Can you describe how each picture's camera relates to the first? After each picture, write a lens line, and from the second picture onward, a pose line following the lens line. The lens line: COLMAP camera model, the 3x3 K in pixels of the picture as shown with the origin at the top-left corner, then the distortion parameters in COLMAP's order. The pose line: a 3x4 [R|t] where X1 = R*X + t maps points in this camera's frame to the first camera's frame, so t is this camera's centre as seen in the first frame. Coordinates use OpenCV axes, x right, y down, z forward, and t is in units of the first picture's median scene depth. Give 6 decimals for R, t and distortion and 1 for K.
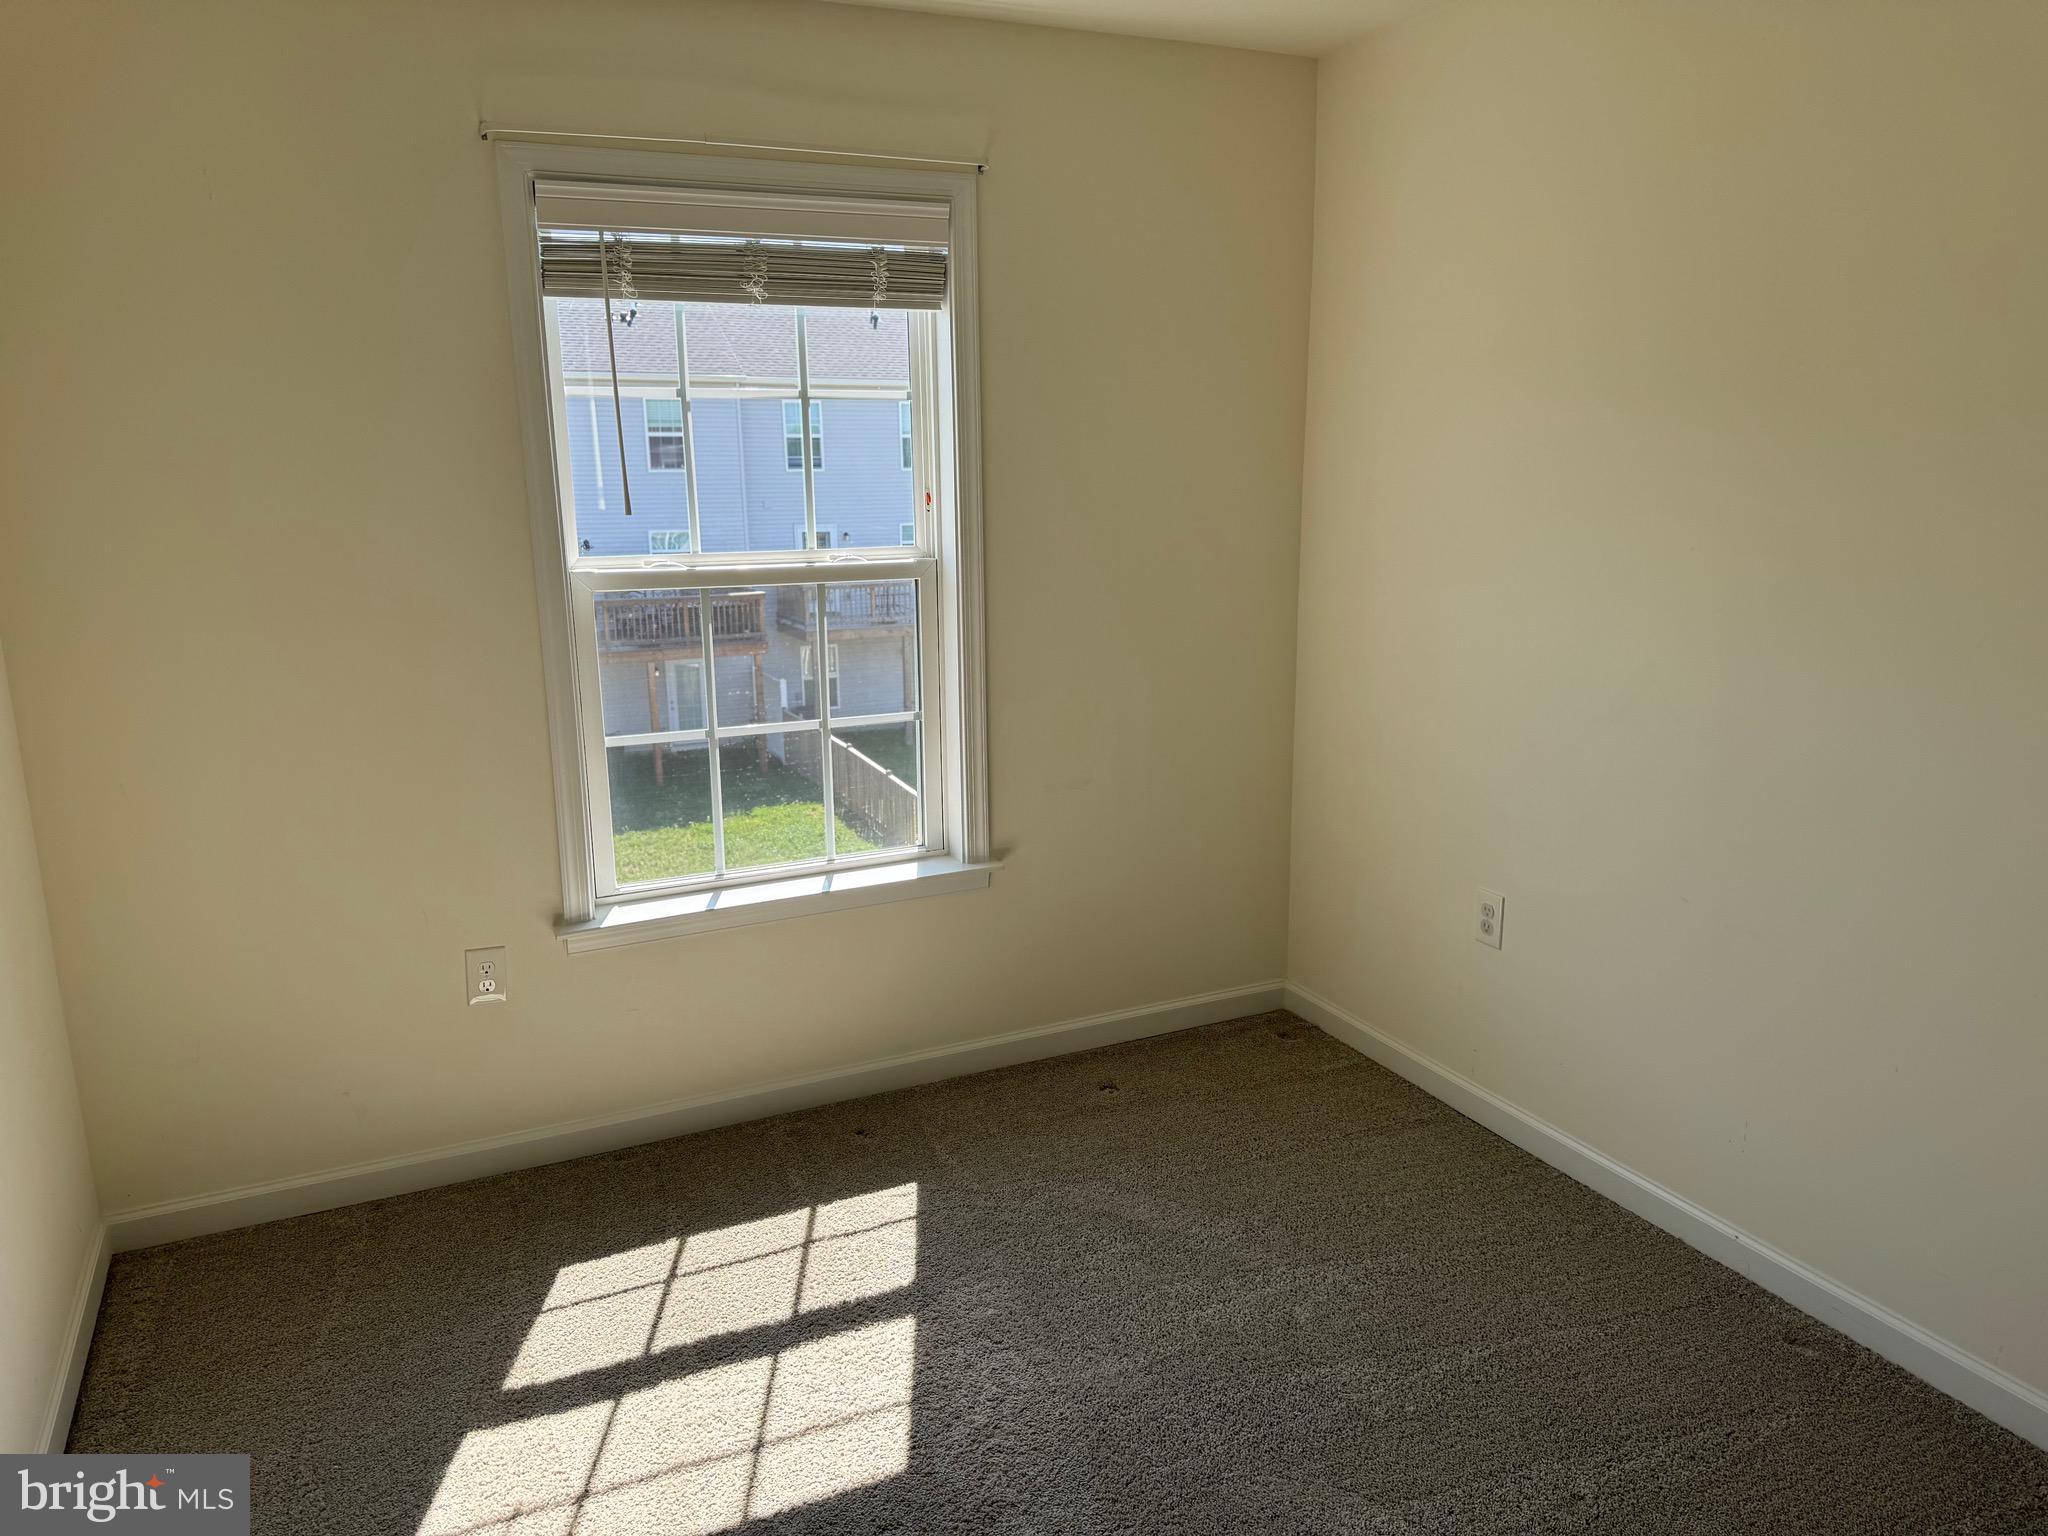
lens RADIAL K [[1443.1, 0, 1024.0], [0, 1443.1, 768.0], [0, 0, 1]] dist [0.085163, -0.105824]
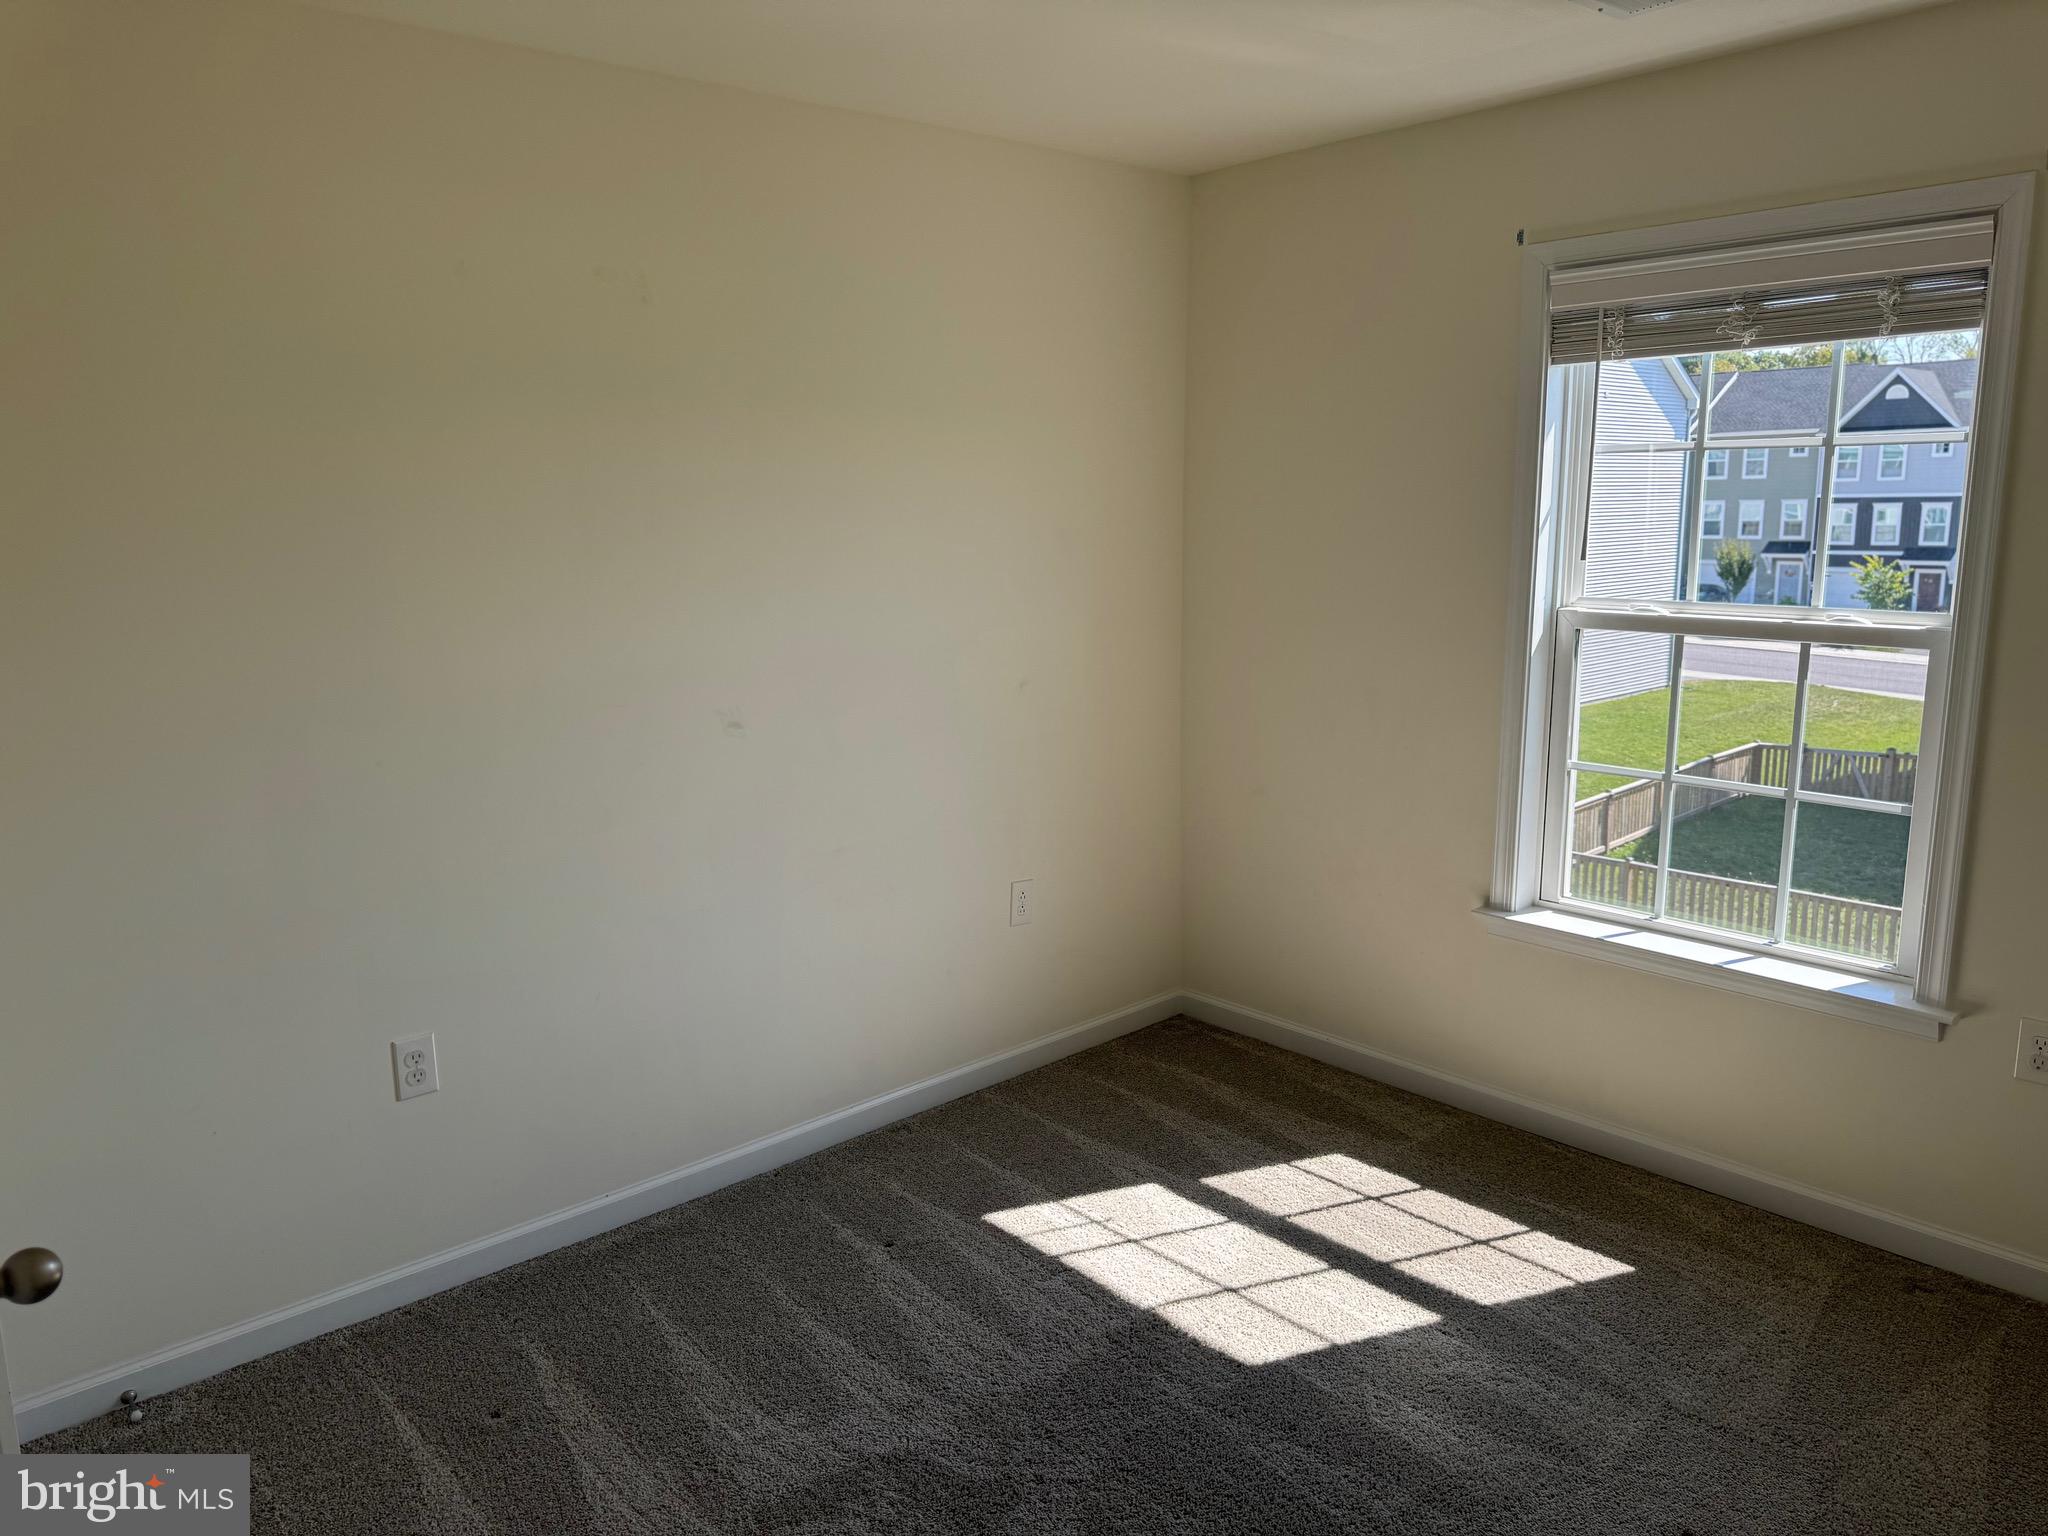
lens RADIAL K [[1500.5, 0, 1024.0], [0, 1500.5, 768.0], [0, 0, 1]] dist [0.000336, 0.000305]
pose [[0.303423, 0.192310, -0.933248, 0.652281], [-0.208927, 0.969015, 0.131753, -0.077737], [0.929669, 0.155003, 0.334200, 0.246621]]
